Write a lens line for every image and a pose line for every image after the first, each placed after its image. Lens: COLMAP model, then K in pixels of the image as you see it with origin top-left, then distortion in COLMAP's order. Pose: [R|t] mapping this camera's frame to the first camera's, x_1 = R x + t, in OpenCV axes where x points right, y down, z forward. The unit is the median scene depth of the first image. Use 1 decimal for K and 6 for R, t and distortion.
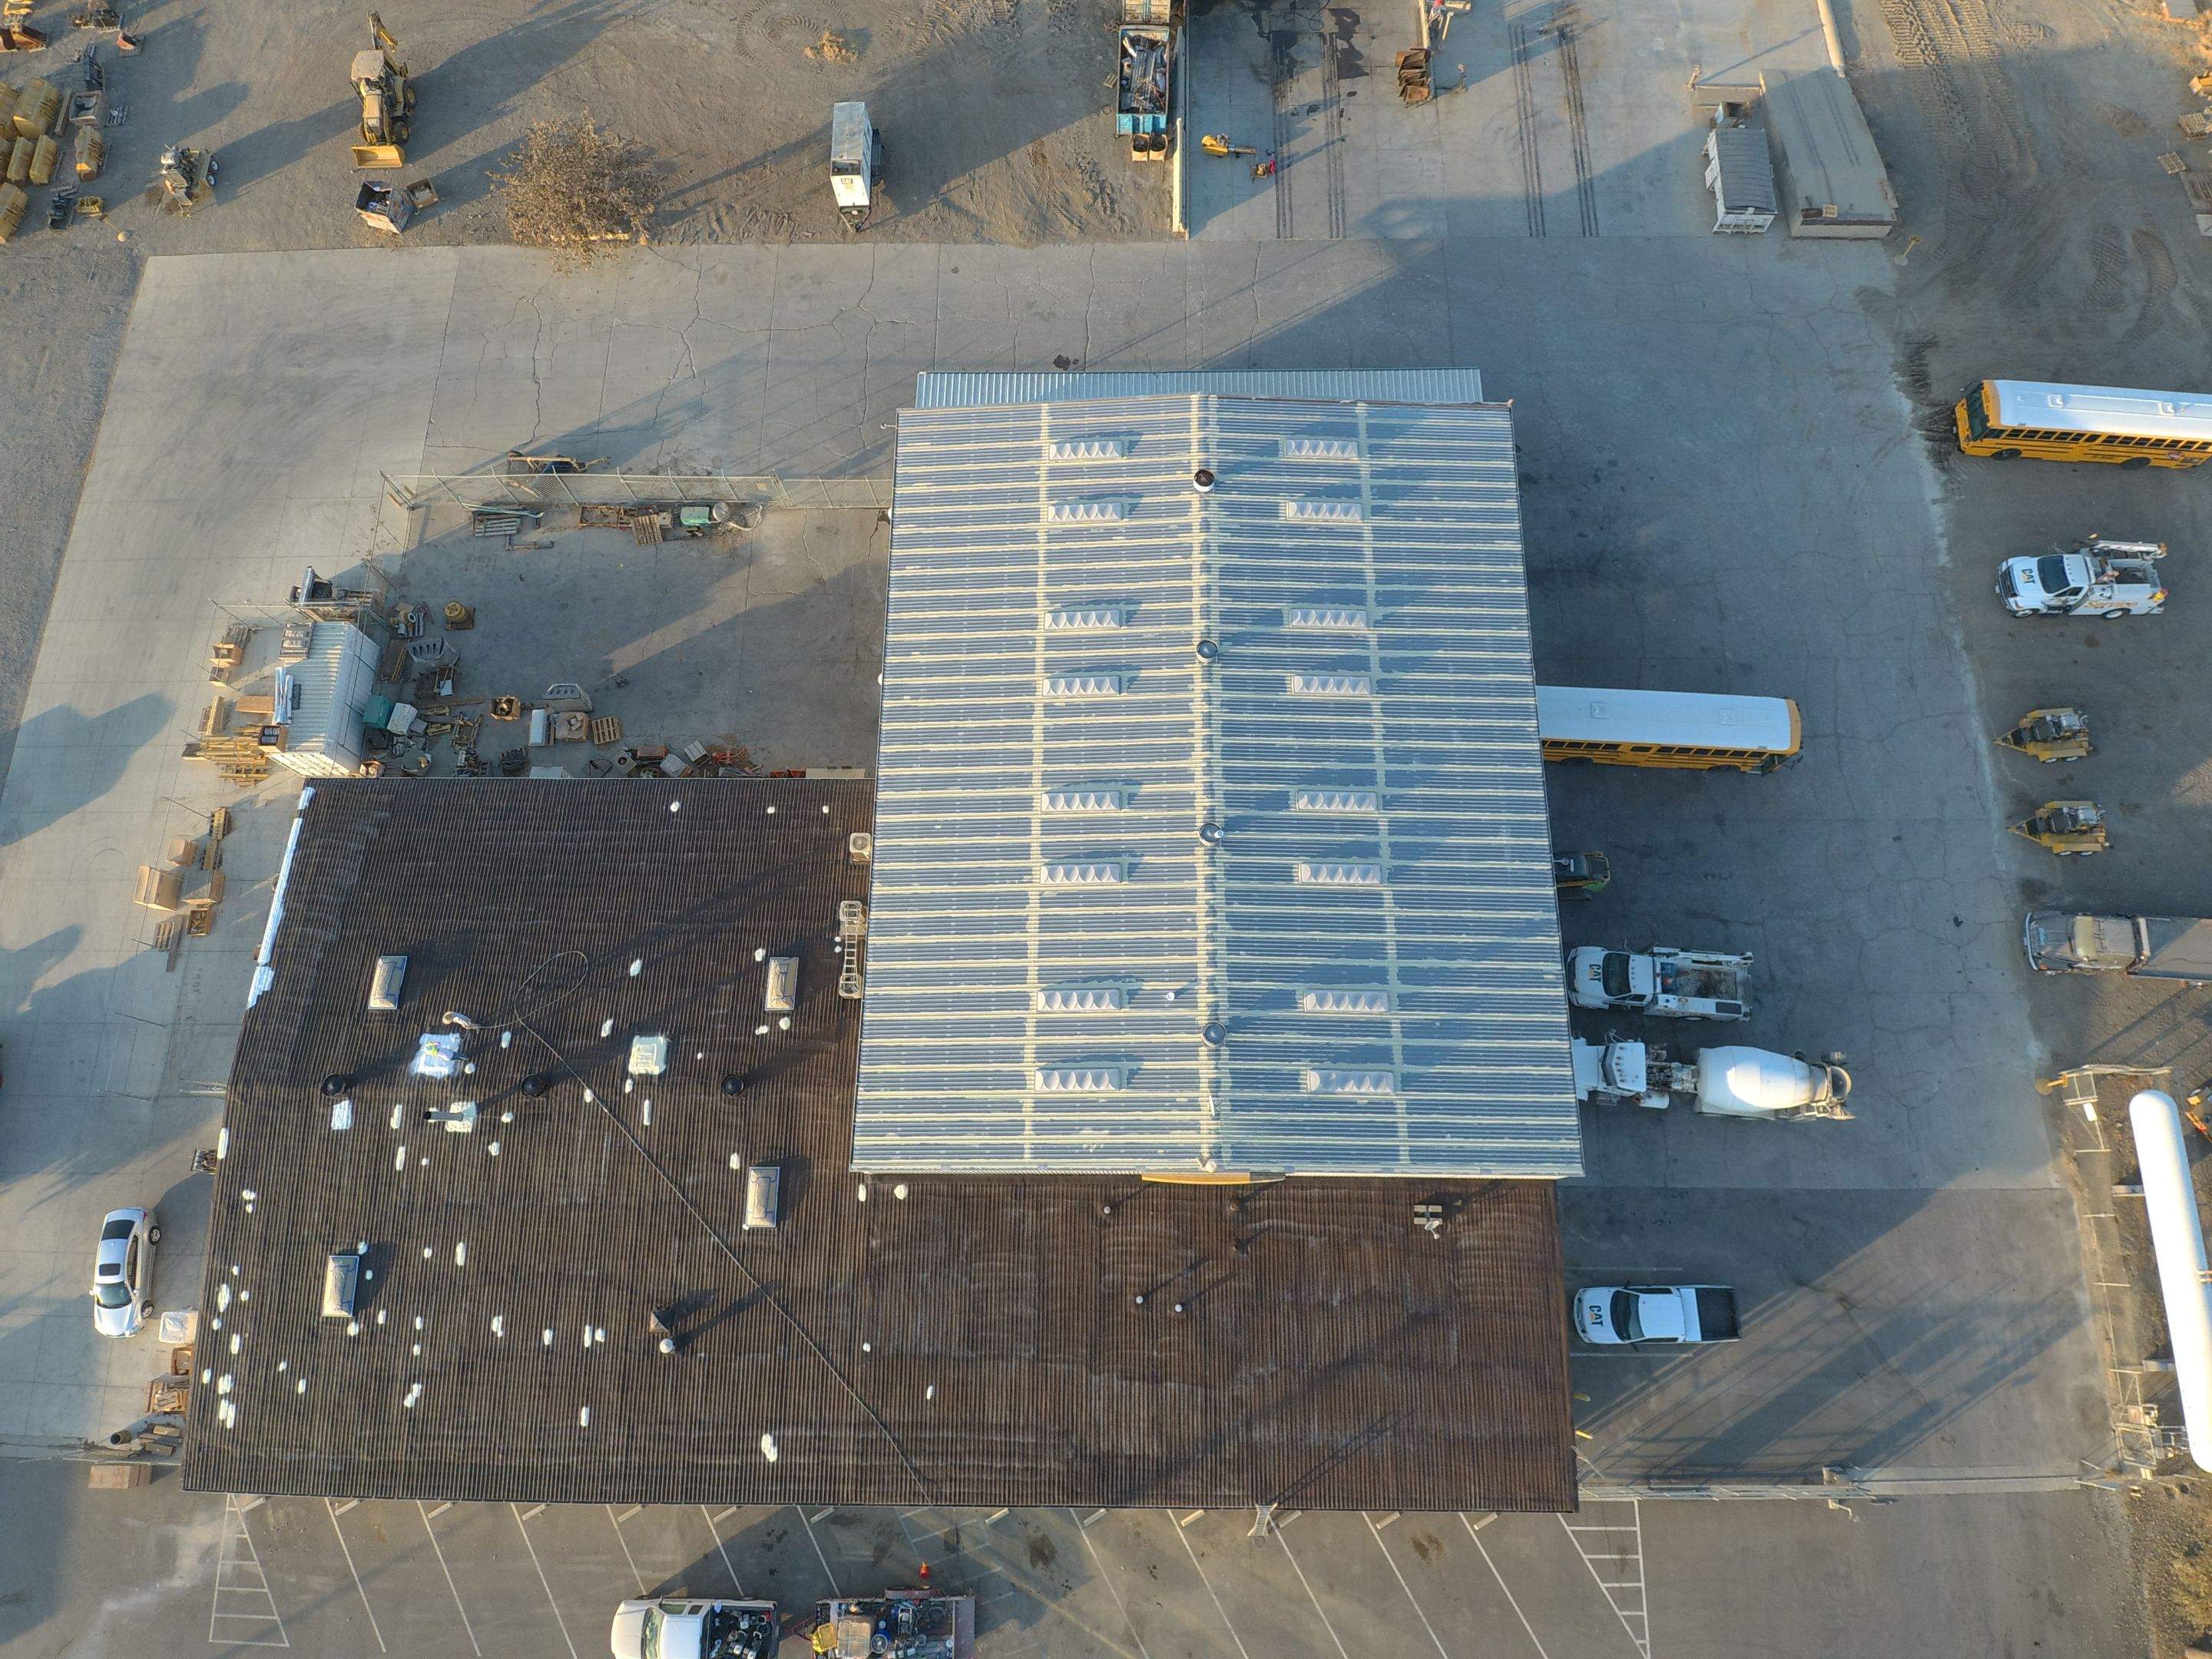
lens RADIAL K [[1323.4, 0, 1115.6], [0, 1323.4, 837.3], [0, 0, 1]] dist [0.084739, -0.115420]
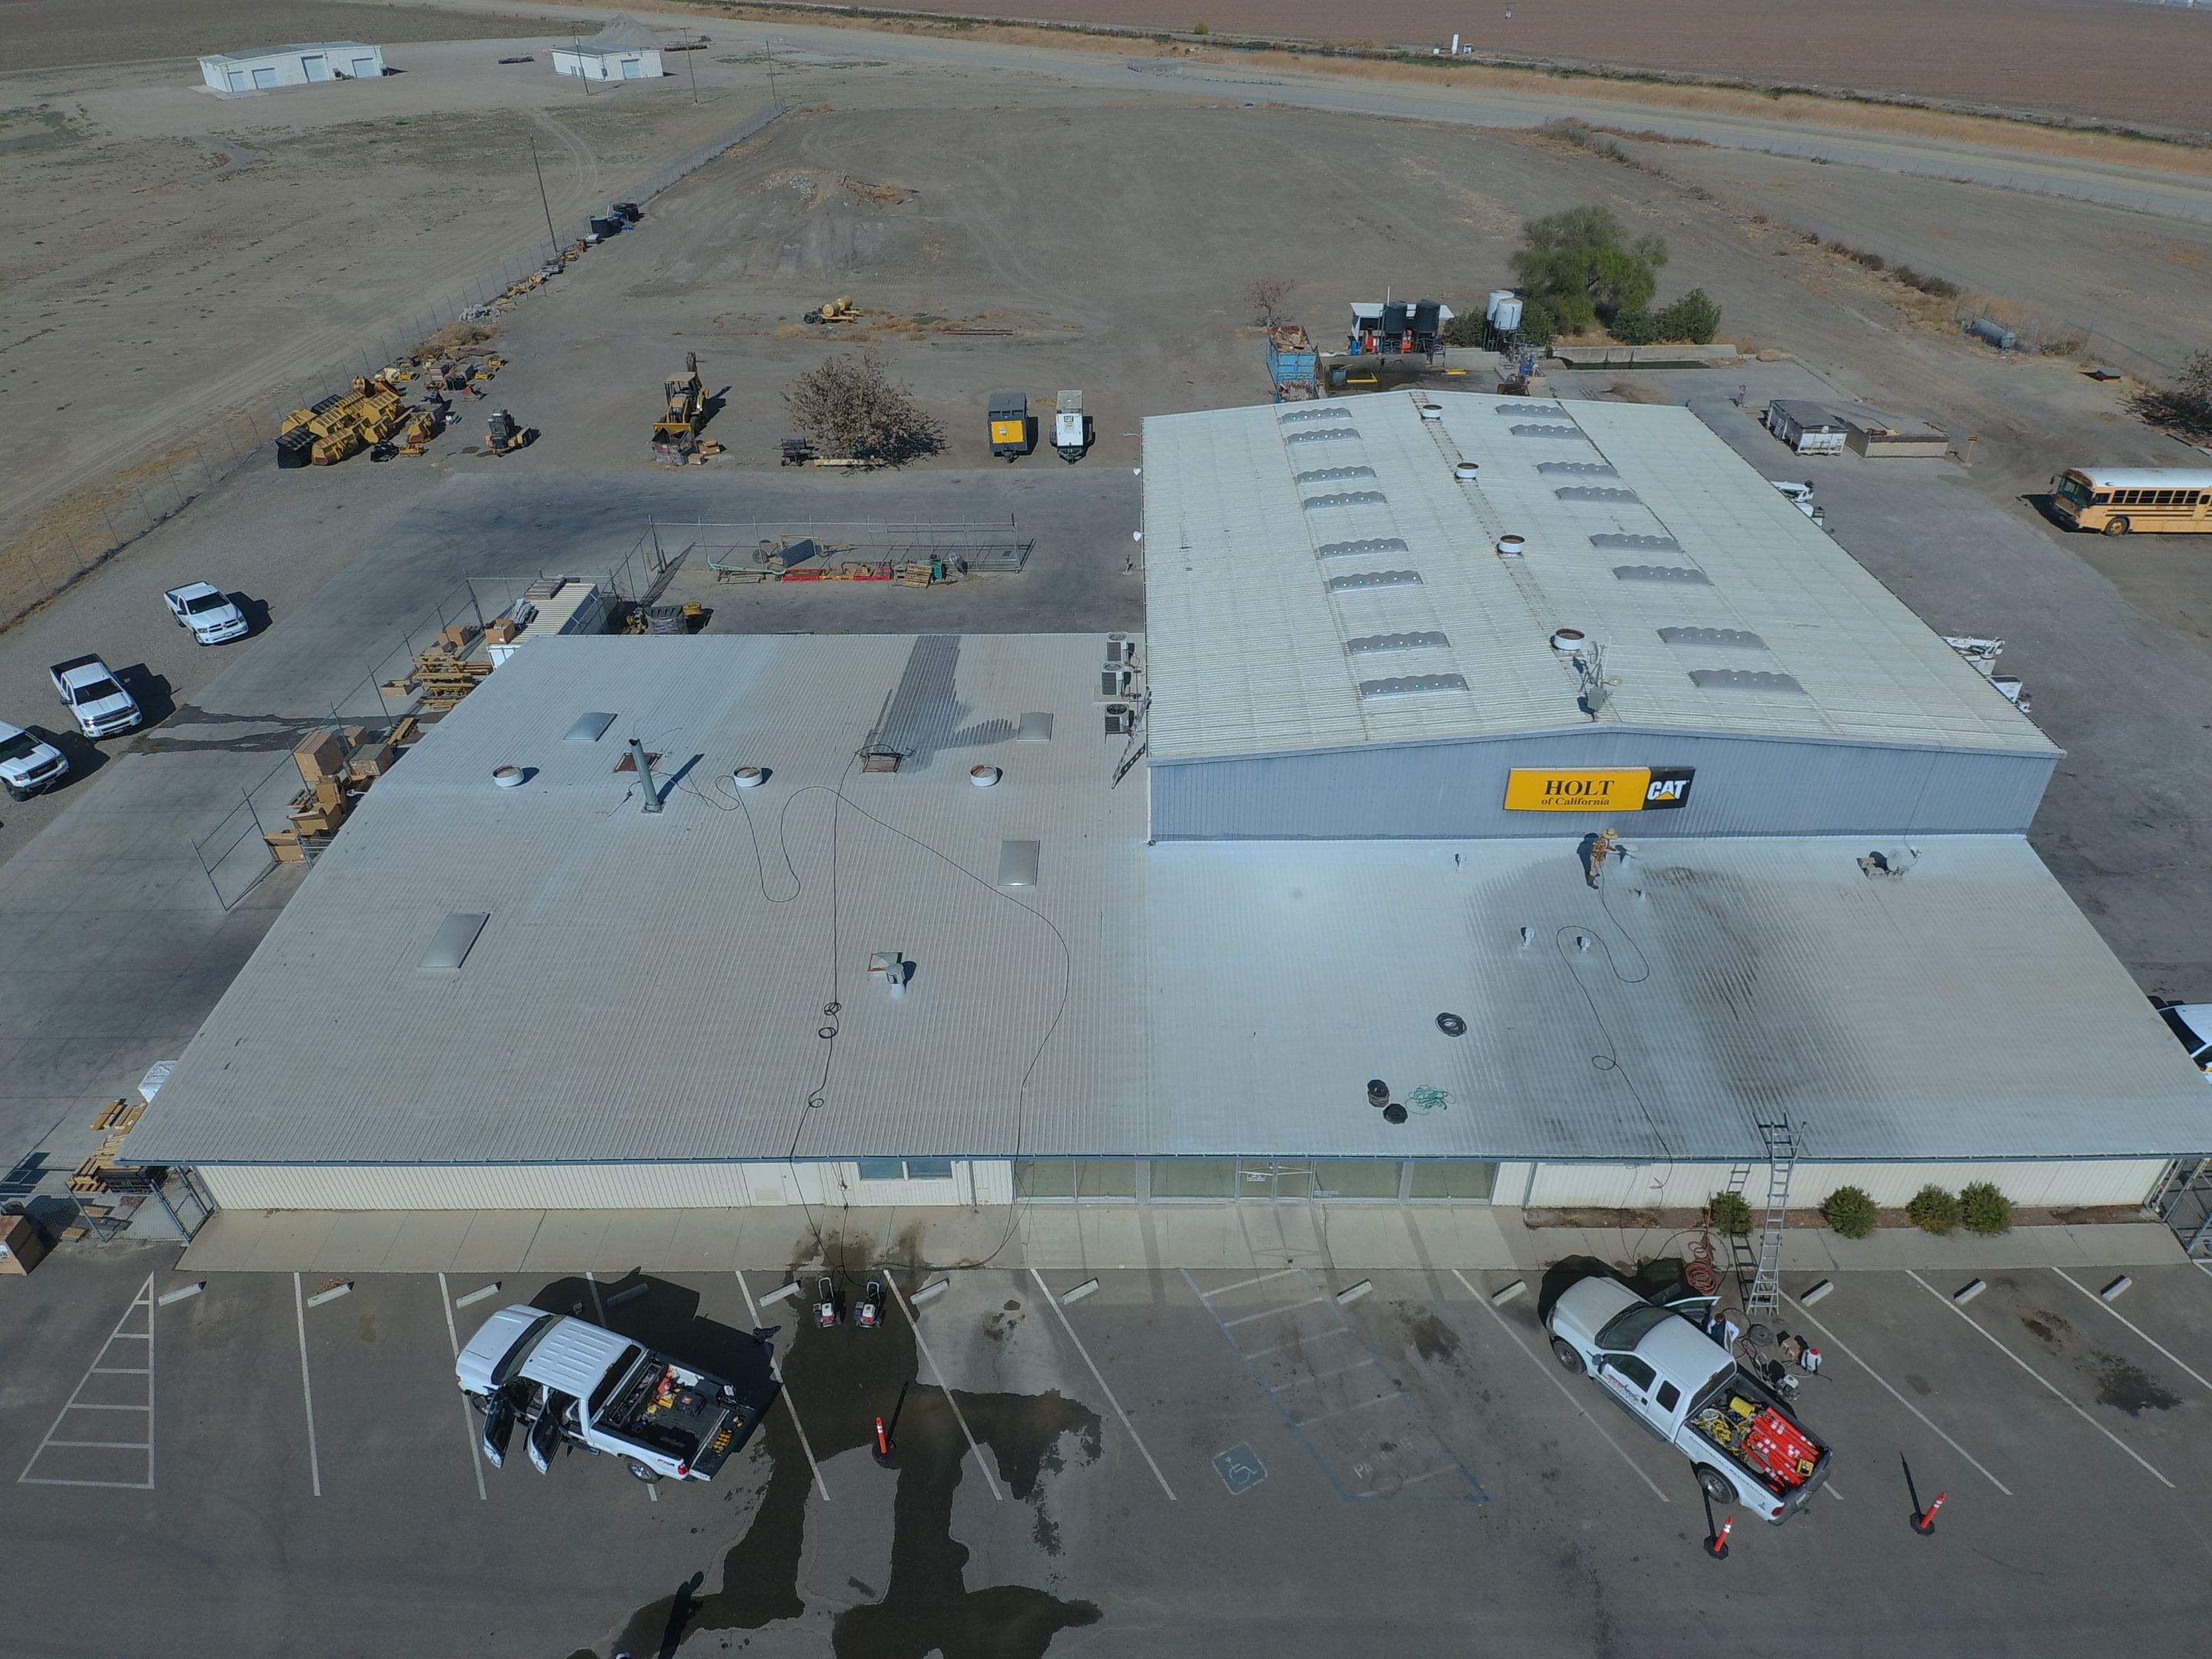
lens RADIAL K [[1323.4, 0, 1115.6], [0, 1323.4, 837.3], [0, 0, 1]] dist [0.084739, -0.115420]
pose [[0.999987, 0.004716, -0.001825, -0.204079], [-0.004844, 0.790100, -0.612958, 0.733769], [-0.001449, 0.612959, 0.790113, 0.368997]]
